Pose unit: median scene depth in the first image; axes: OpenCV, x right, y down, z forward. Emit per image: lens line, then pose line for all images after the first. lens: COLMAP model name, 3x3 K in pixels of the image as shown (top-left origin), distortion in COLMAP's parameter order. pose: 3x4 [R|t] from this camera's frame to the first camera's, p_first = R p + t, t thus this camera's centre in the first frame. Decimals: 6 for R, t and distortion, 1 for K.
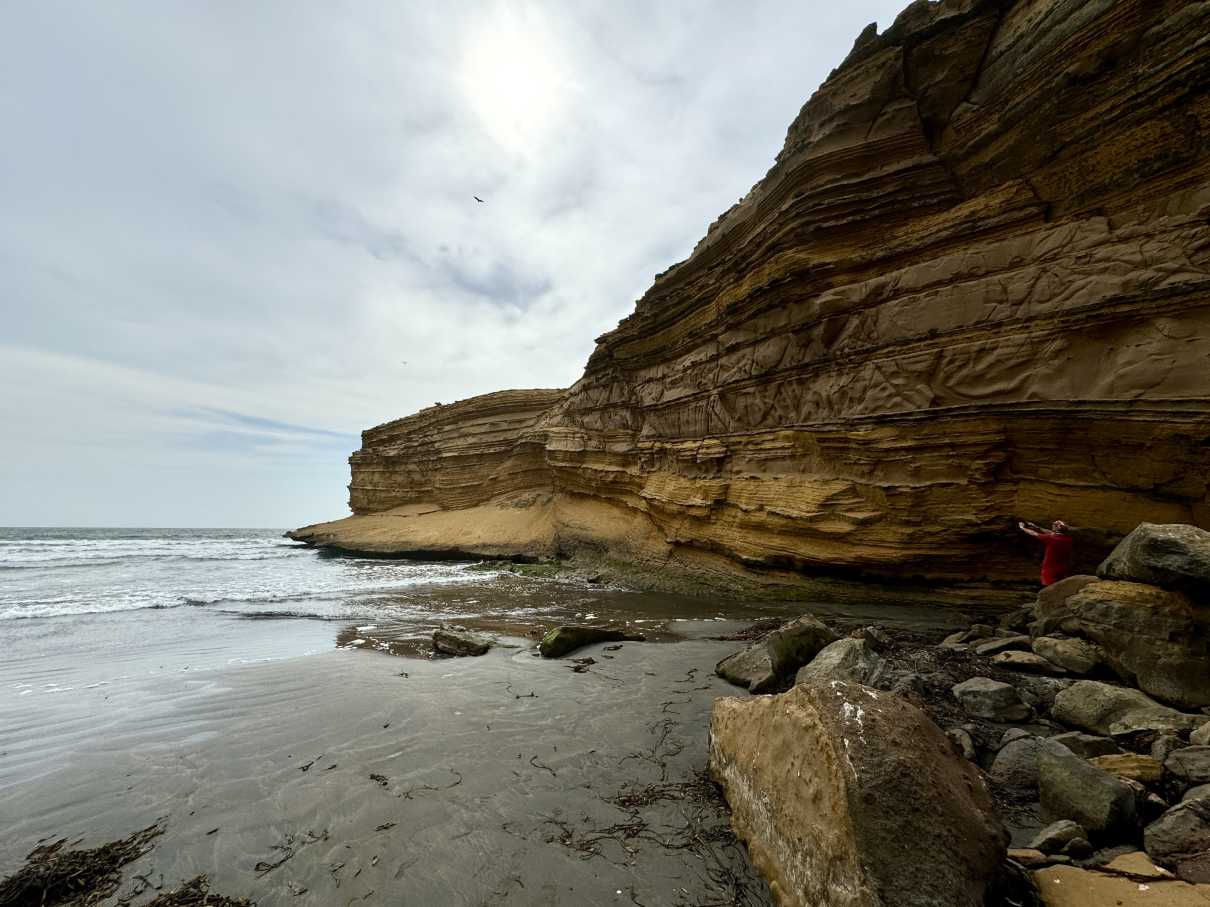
lens RADIAL K [[486.4, 0, 605.3], [0, 486.4, 455.4], [0, 0, 1]] dist [-0.001499, -0.000326]
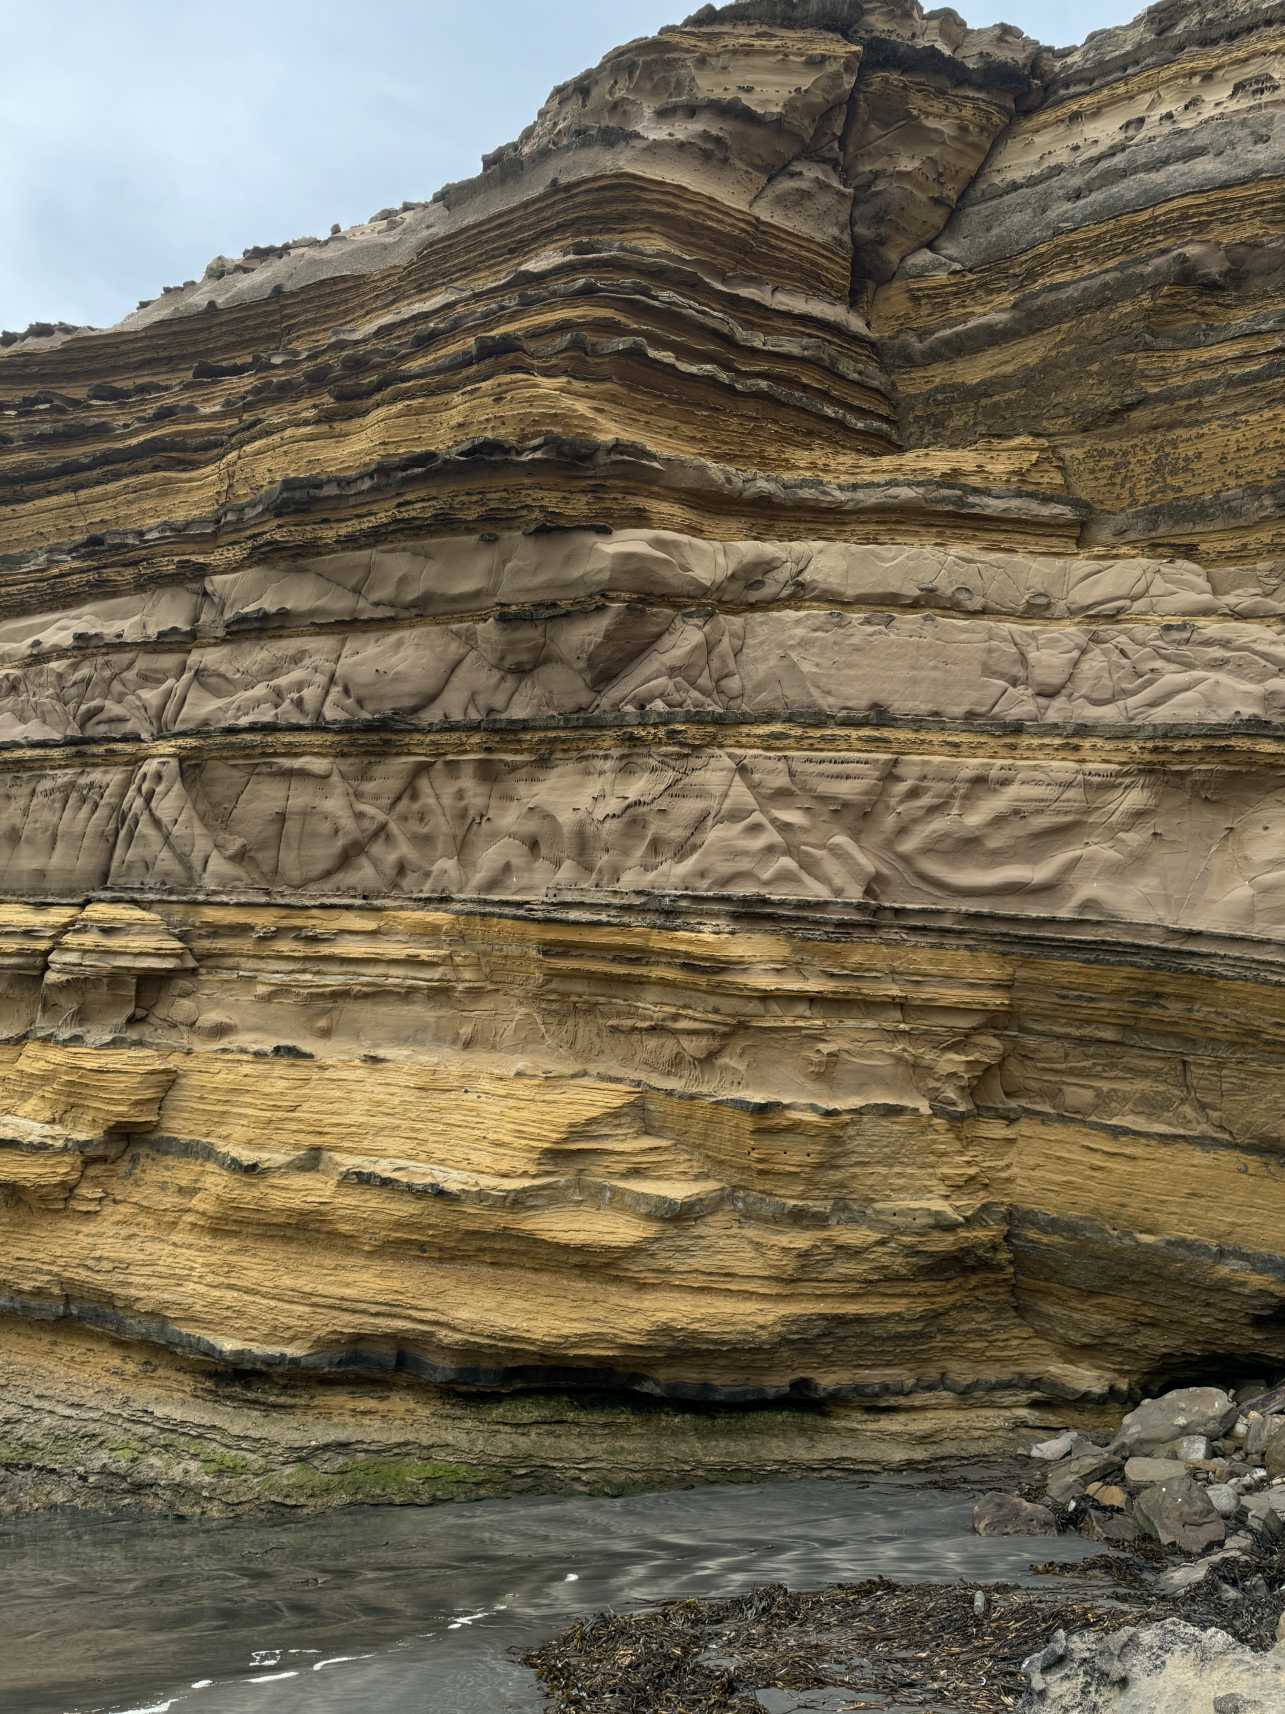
lens RADIAL K [[1249.4, 0, 646.7], [0, 1249.4, 853.9], [0, 0, 1]] dist [0.049358, -0.044738]
pose [[0.700005, 0.226602, 0.677233, -0.097531], [-0.112491, 0.971471, -0.208781, 0.079853], [-0.705223, 0.069965, 0.705525, 0.398854]]
